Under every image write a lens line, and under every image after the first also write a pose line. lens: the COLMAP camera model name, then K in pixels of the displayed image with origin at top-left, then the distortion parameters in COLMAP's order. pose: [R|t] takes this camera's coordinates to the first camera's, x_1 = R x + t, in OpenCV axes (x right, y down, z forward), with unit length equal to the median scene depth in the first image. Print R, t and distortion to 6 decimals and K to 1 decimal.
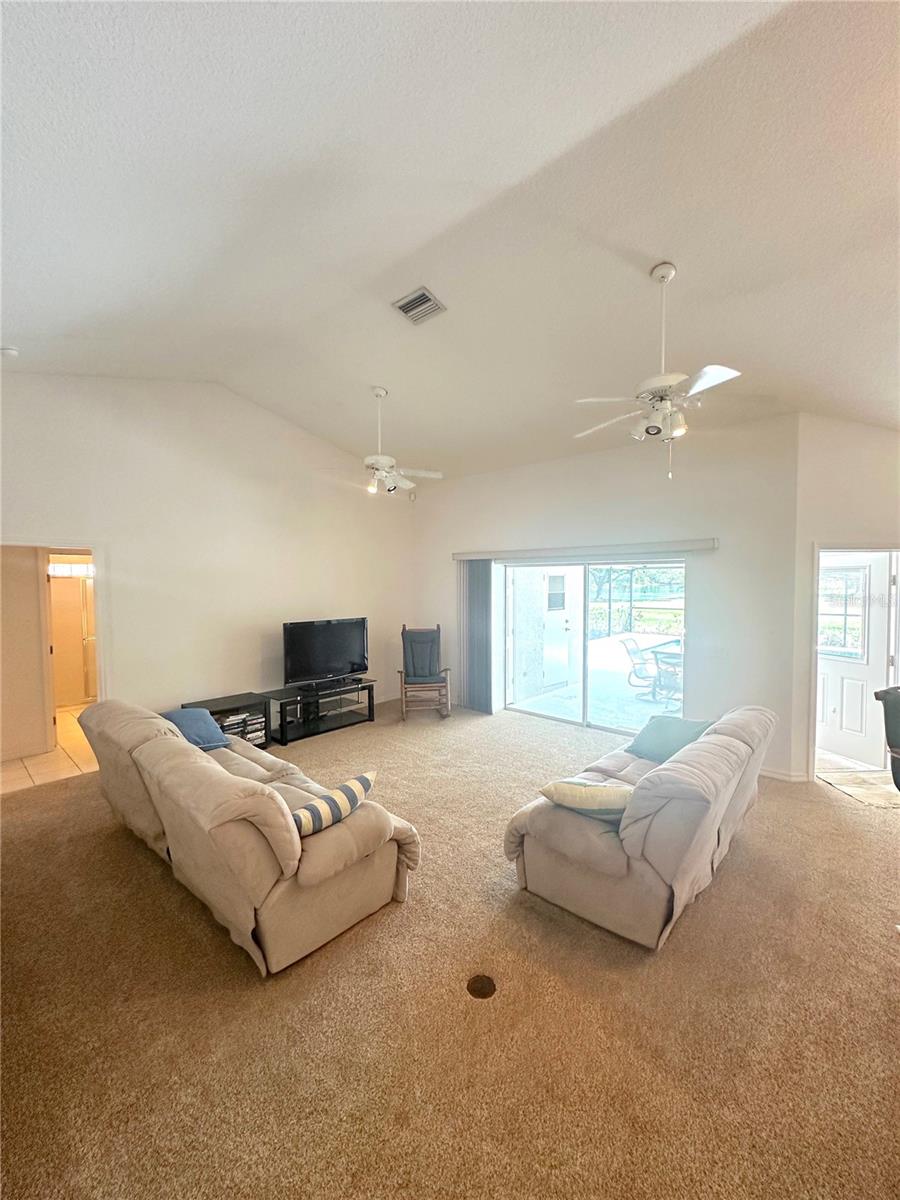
lens RADIAL K [[478.6, 0, 447.6], [0, 478.6, 602.5], [0, 0, 1]] dist [-0.000076, 0.000004]
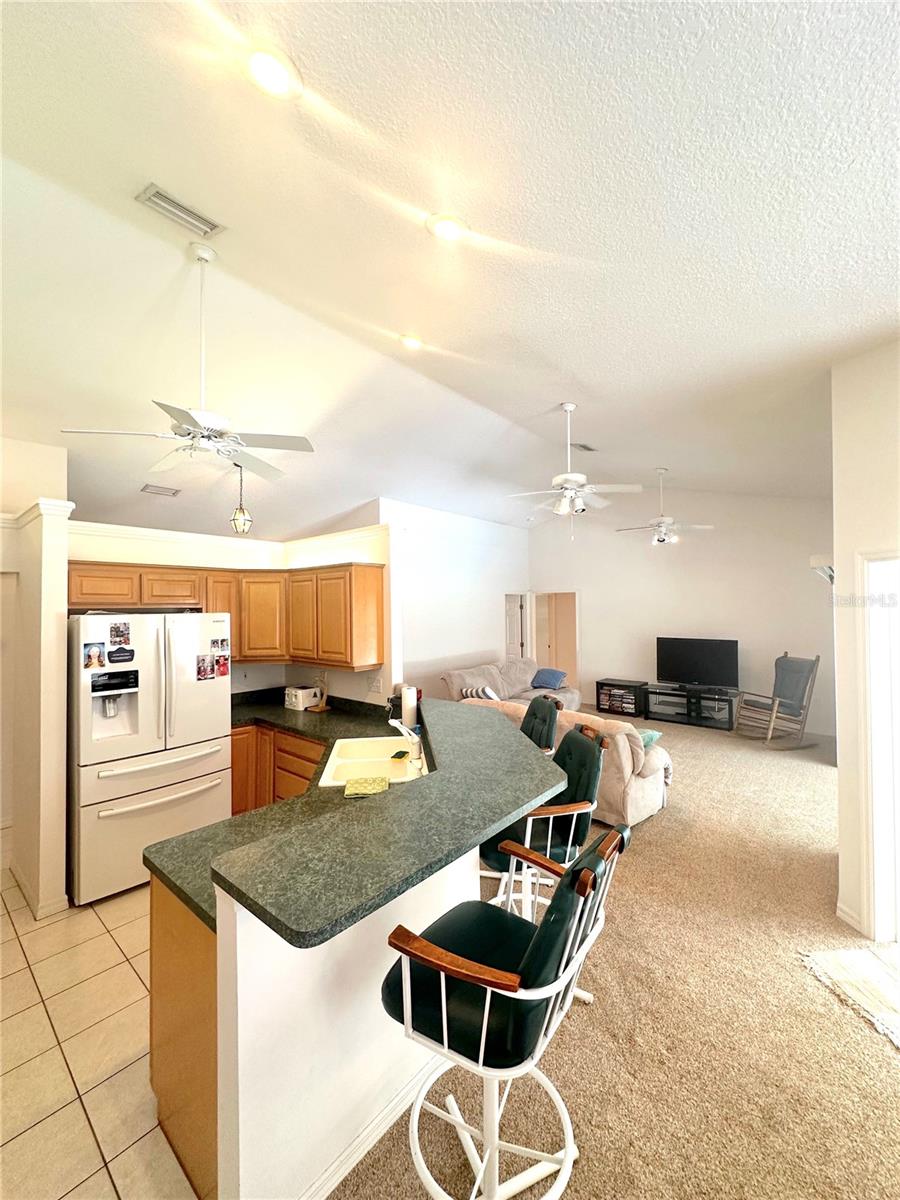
lens RADIAL K [[478.6, 0, 453.6], [0, 478.6, 600.1], [0, 0, 1]] dist [-0.000076, 0.000004]
pose [[0.024866, -0.011041, -0.999630, 0.994755], [-0.032693, 0.999395, -0.011851, -0.028872], [0.999156, 0.032976, 0.024490, 0.317713]]
